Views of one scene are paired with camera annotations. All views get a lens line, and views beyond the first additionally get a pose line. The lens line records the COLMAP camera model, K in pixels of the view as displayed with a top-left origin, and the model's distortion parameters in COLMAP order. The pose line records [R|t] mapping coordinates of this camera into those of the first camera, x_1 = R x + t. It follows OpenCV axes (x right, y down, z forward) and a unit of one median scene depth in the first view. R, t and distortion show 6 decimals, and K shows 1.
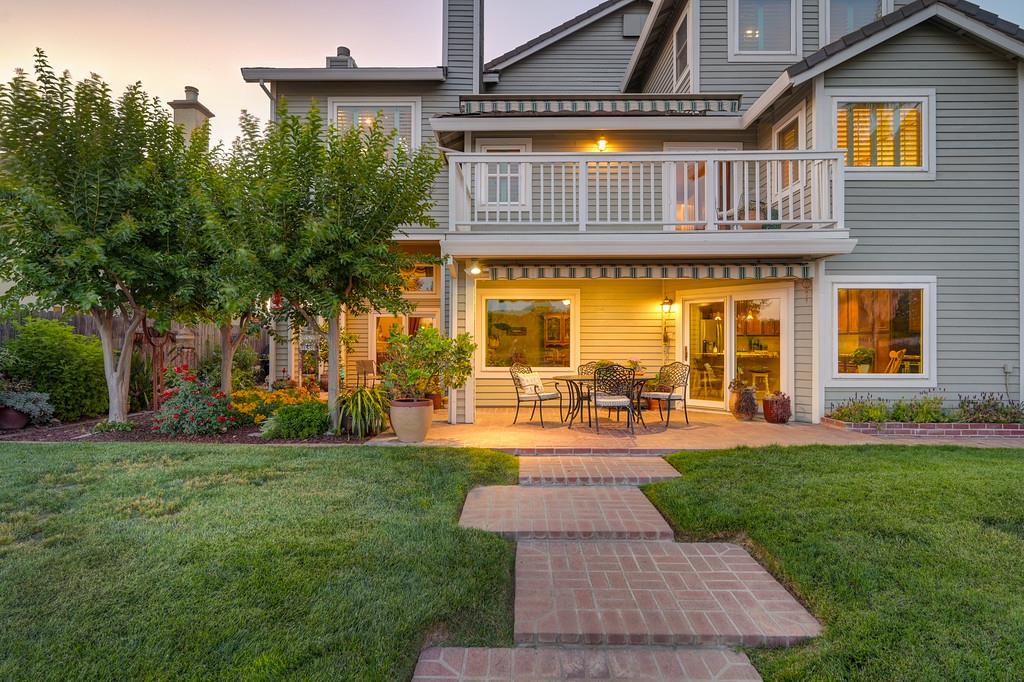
lens RADIAL K [[491.2, 0, 512.4], [0, 491.2, 341.3], [0, 0, 1]] dist [-0.019475, -0.000422]
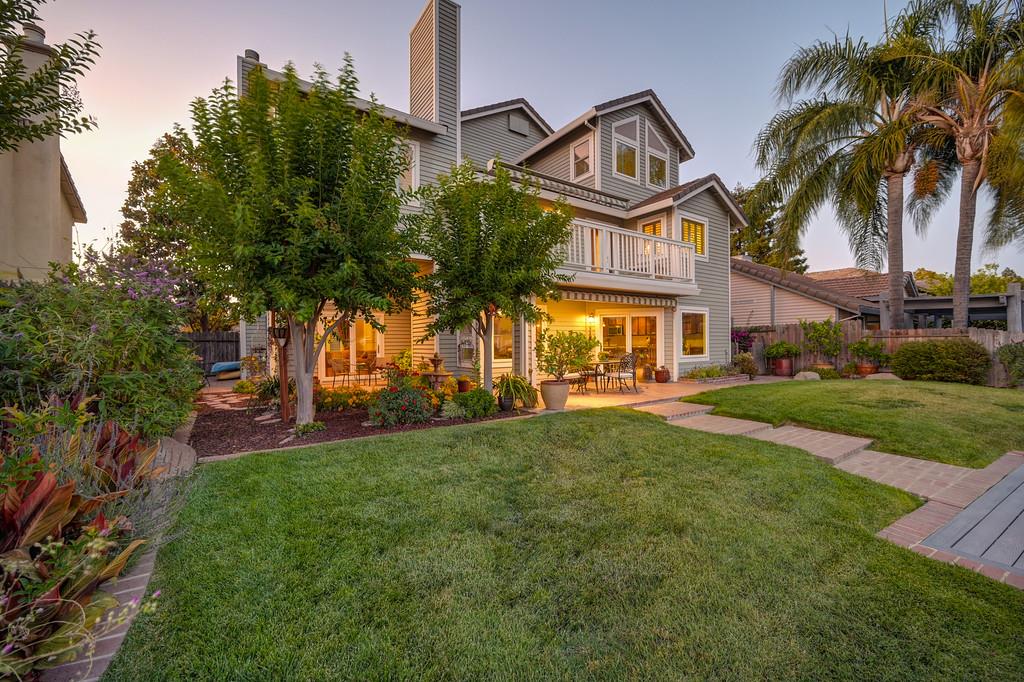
lens RADIAL K [[412.6, 0, 514.1], [0, 412.6, 338.0], [0, 0, 1]] dist [-0.000956, 0.000017]
pose [[0.804621, -0.003701, 0.593778, -0.853139], [0.009965, 0.999924, -0.007271, 0.001291], [-0.593706, 0.011767, 0.804596, 0.062204]]
